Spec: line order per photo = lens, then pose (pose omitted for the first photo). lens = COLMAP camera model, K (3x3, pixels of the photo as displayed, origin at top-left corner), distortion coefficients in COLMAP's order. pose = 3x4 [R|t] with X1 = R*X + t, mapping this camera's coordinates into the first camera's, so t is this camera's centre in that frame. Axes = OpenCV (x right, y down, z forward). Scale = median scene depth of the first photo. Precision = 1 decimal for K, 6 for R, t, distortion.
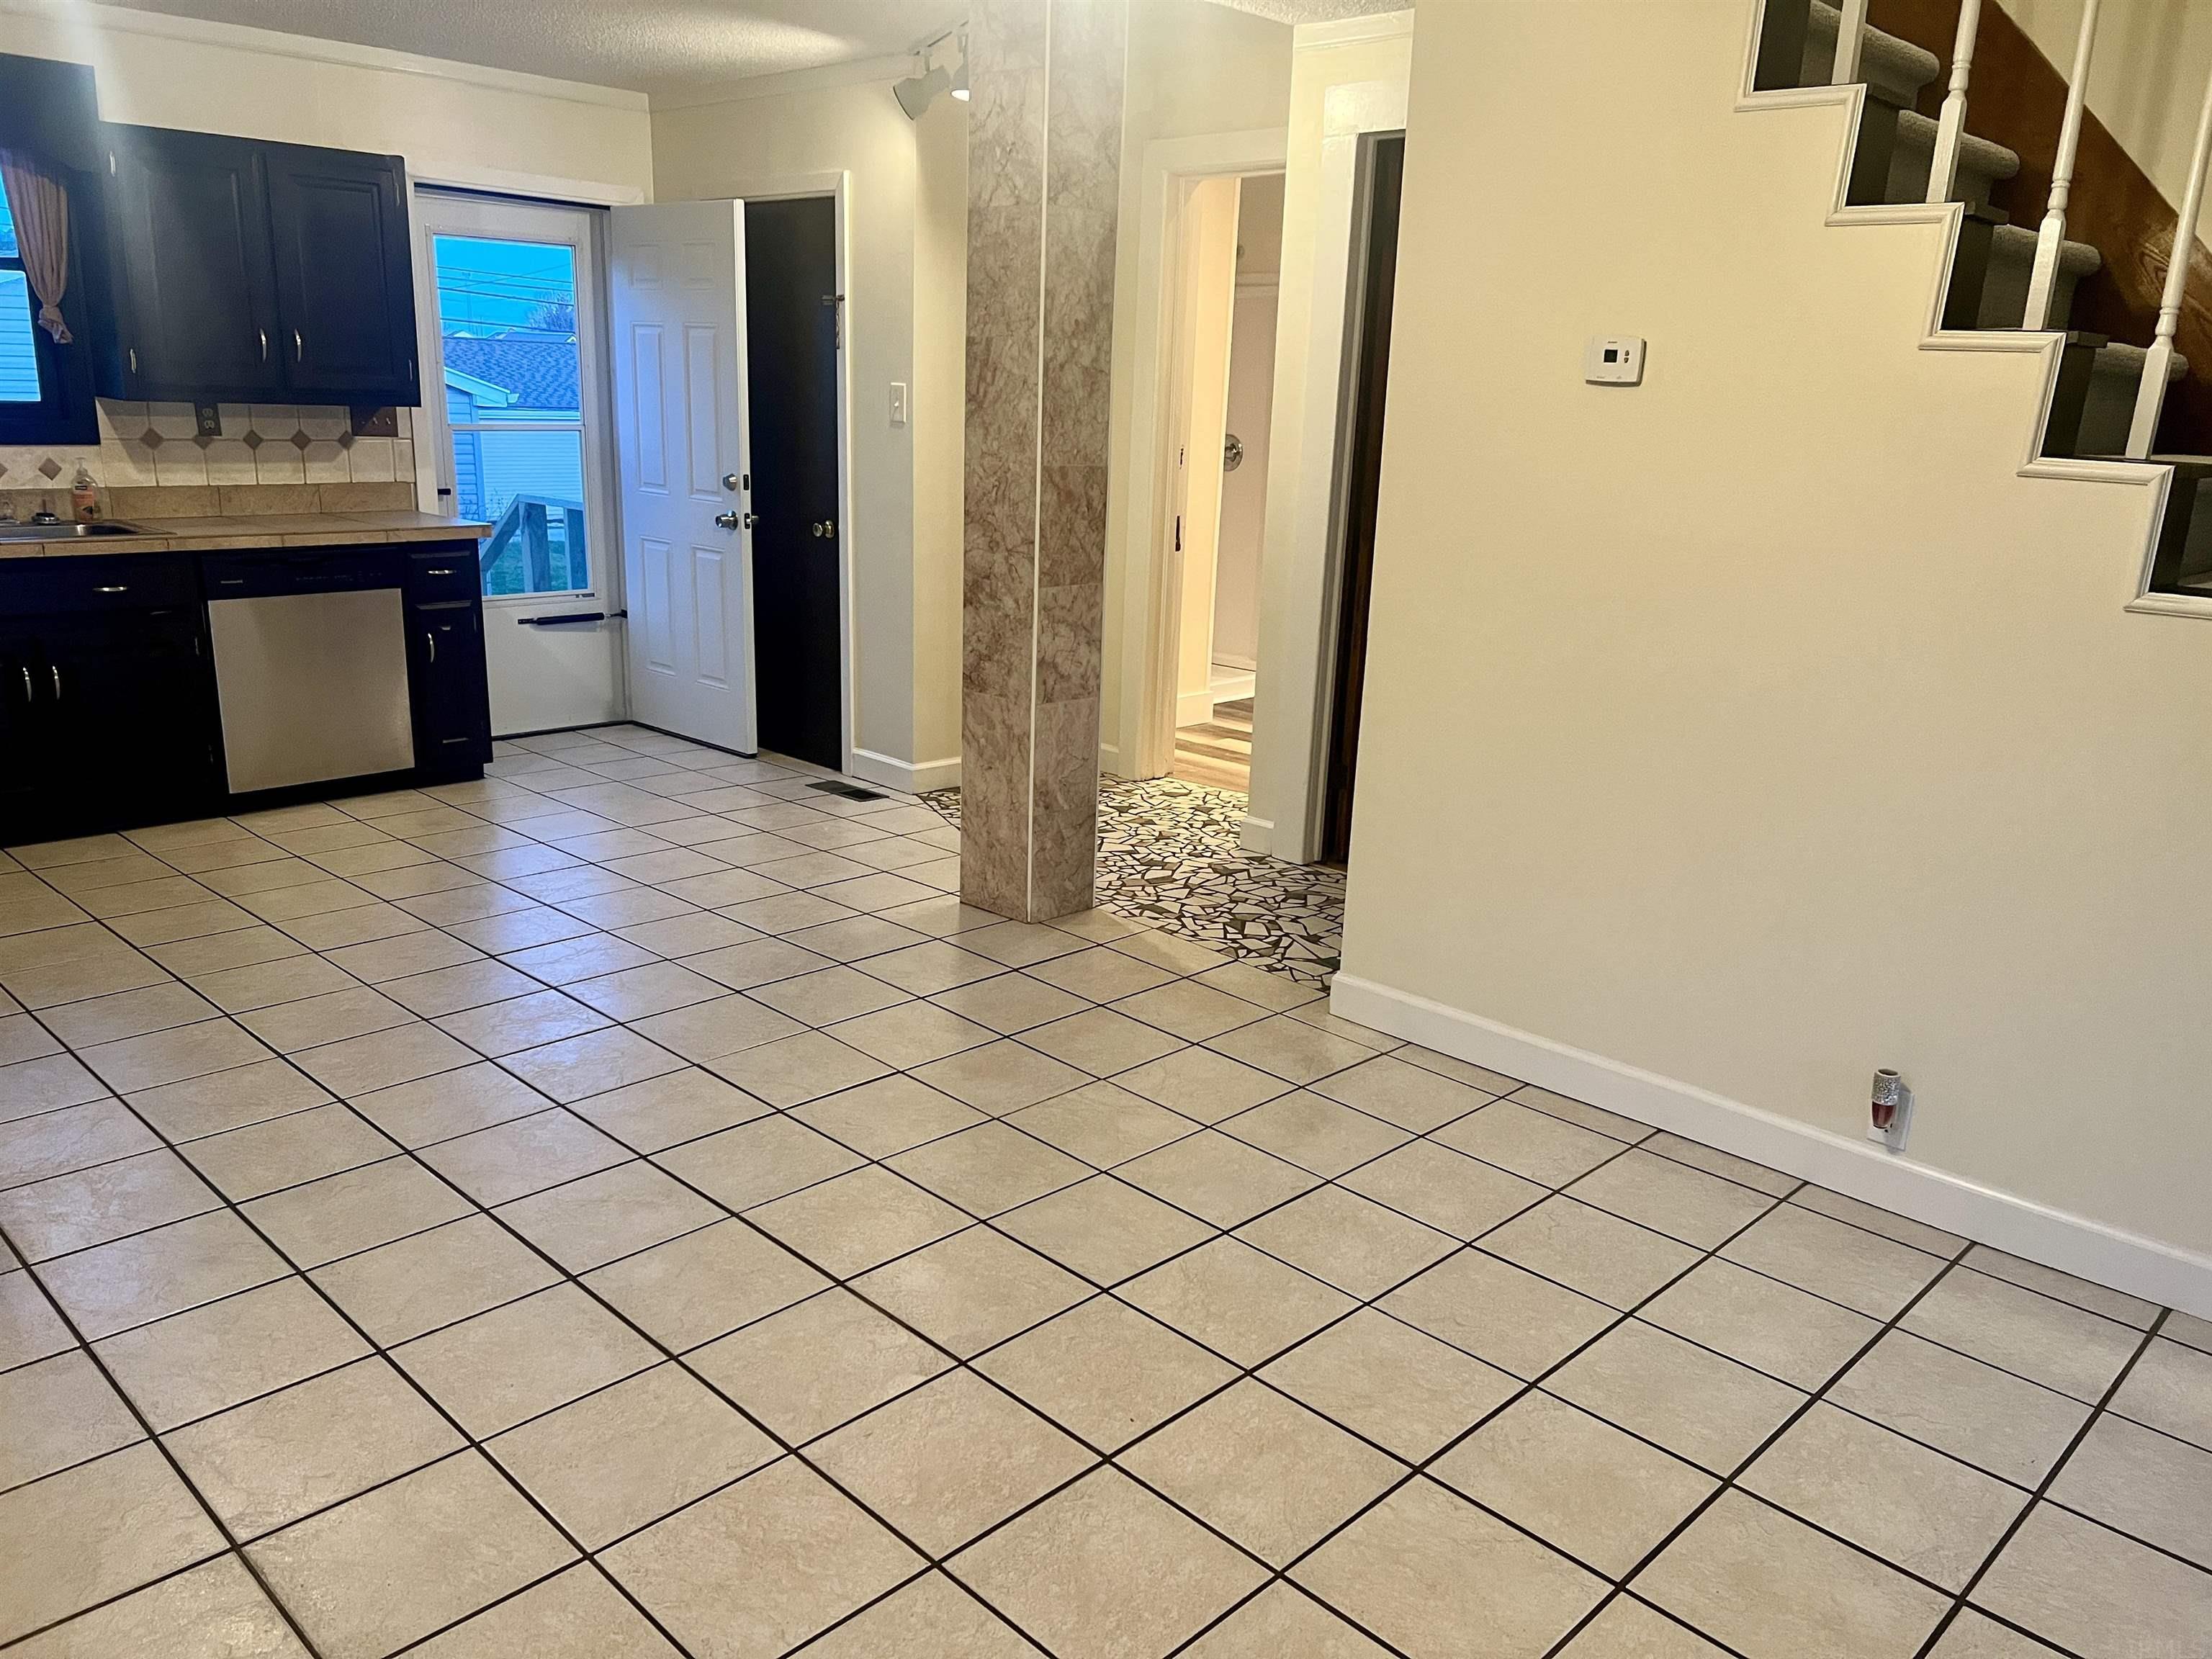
lens RADIAL K [[1642.6, 0, 1128.3], [0, 1642.6, 849.8], [0, 0, 1]] dist [0.051989, -0.051751]
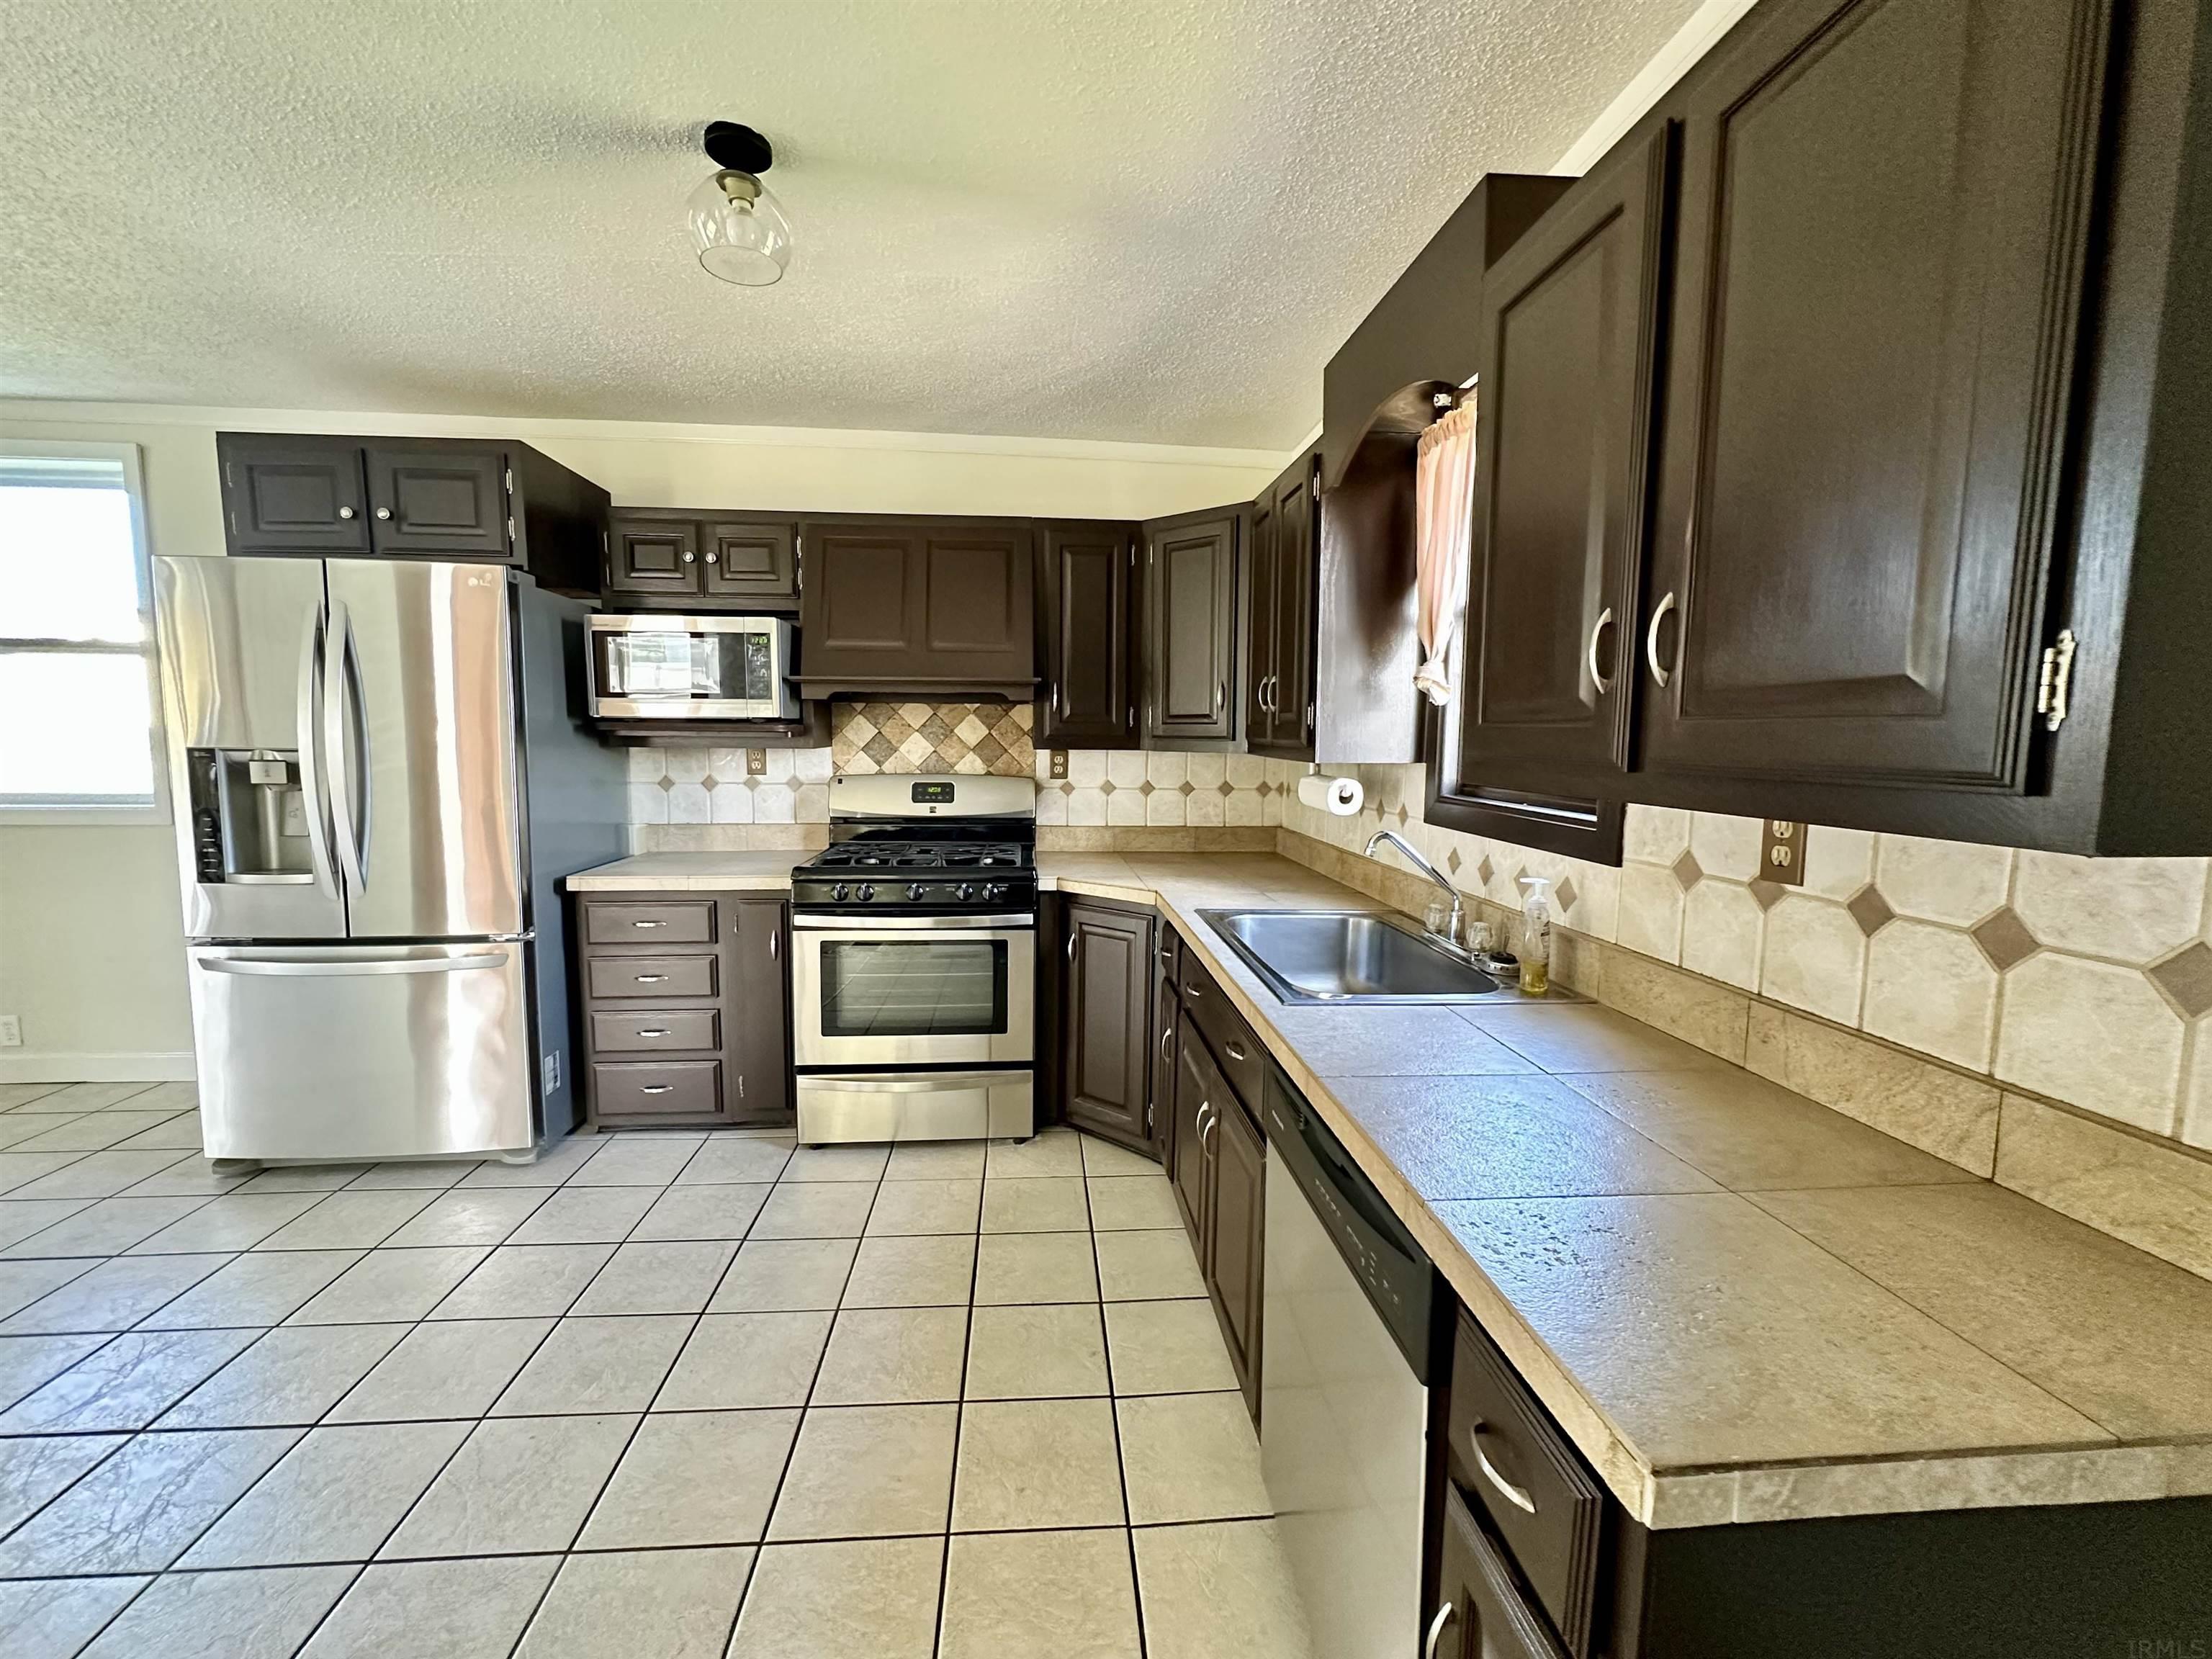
lens RADIAL K [[894.8, 0, 1115.7], [0, 894.8, 821.0], [0, 0, 1]] dist [-0.000771, 0.000480]
pose [[-0.641440, 0.032441, -0.766487, -0.342461], [-0.242039, 0.939521, 0.242316, -0.340637], [0.727992, 0.340950, -0.594794, 1.237811]]
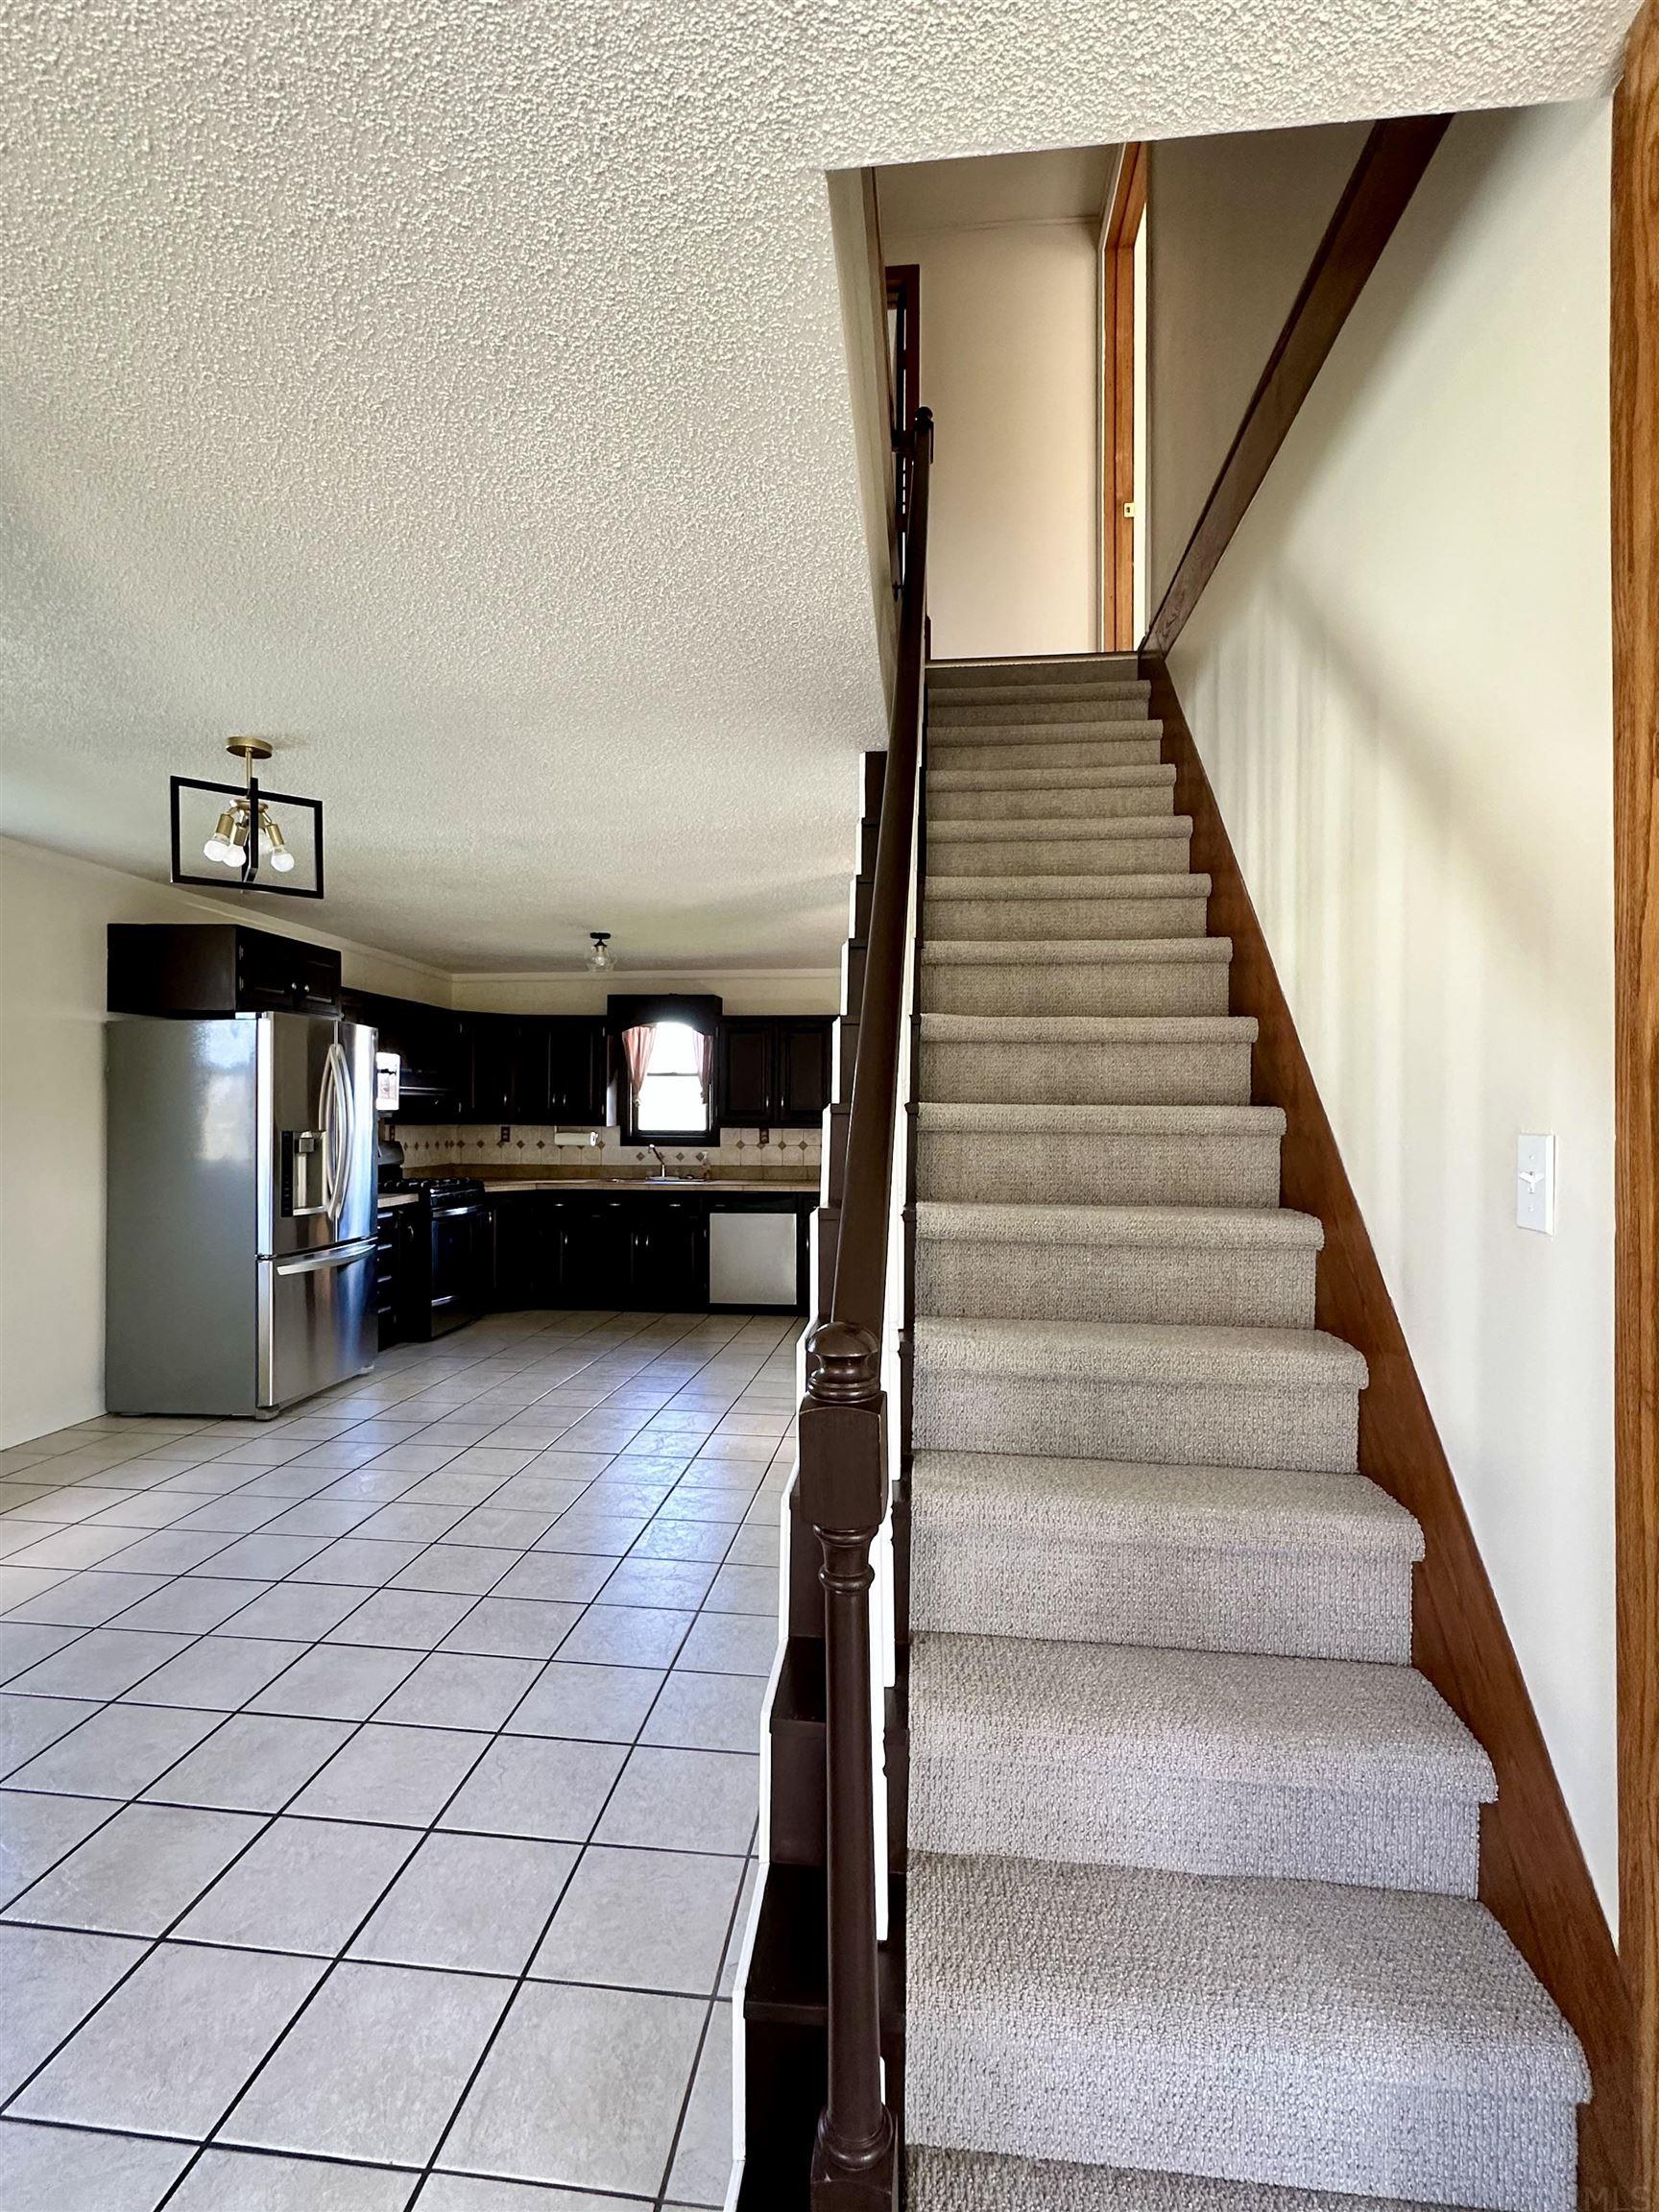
lens RADIAL K [[1036.1, 0, 818.2], [0, 1036.1, 1101.9], [0, 0, 1]] dist [-0.003039, 0.000151]
pose [[0.621330, -0.043234, -0.782355, 0.705003], [-0.198679, 0.957152, -0.210680, -0.031927], [0.757942, 0.286339, 0.586118, 0.284246]]
